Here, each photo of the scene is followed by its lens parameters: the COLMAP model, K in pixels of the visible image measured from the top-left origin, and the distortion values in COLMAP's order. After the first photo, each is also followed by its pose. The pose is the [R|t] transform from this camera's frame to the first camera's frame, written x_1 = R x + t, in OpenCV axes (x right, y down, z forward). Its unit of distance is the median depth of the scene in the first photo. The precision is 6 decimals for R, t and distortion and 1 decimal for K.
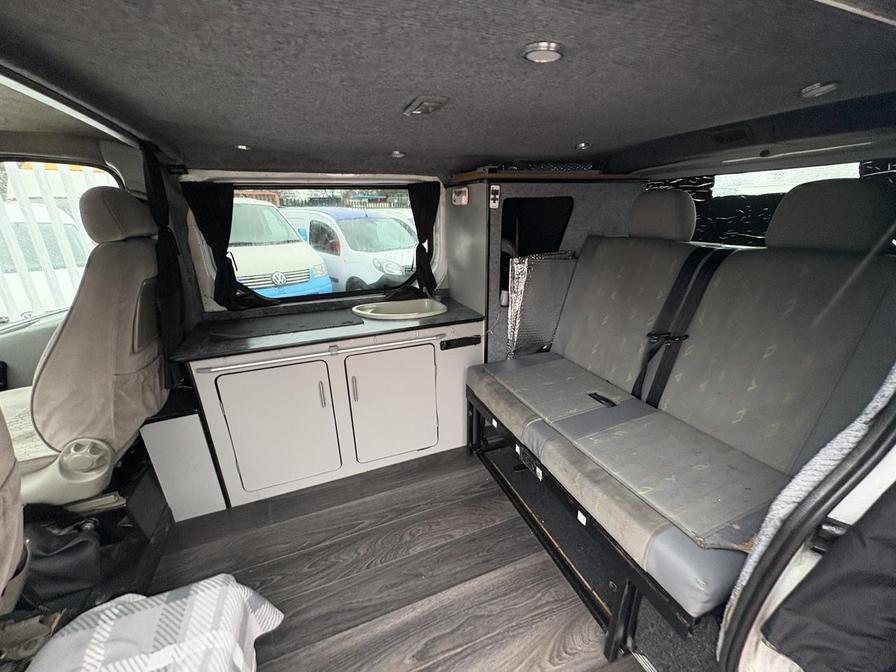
lens RADIAL K [[357.6, 0, 446.5], [0, 357.6, 337.9], [0, 0, 1]] dist [0.000932, 0.000159]
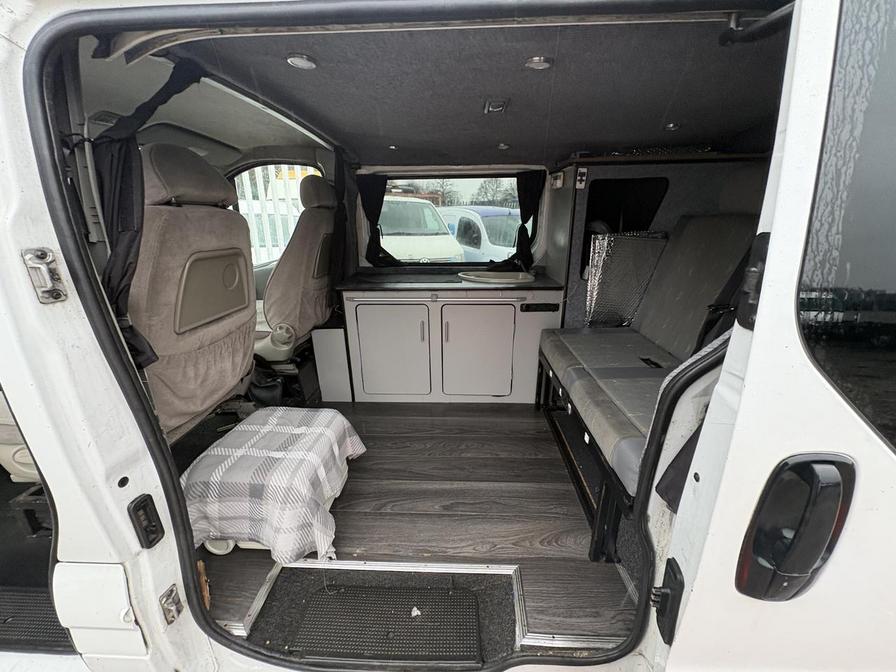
lens RADIAL K [[357.6, 0, 446.5], [0, 357.6, 337.9], [0, 0, 1]] dist [0.000932, 0.000159]
pose [[0.916742, 0.137548, -0.375052, 0.240664], [-0.141043, 0.989835, 0.018262, 0.149505], [0.373752, 0.036157, 0.926824, -0.199203]]
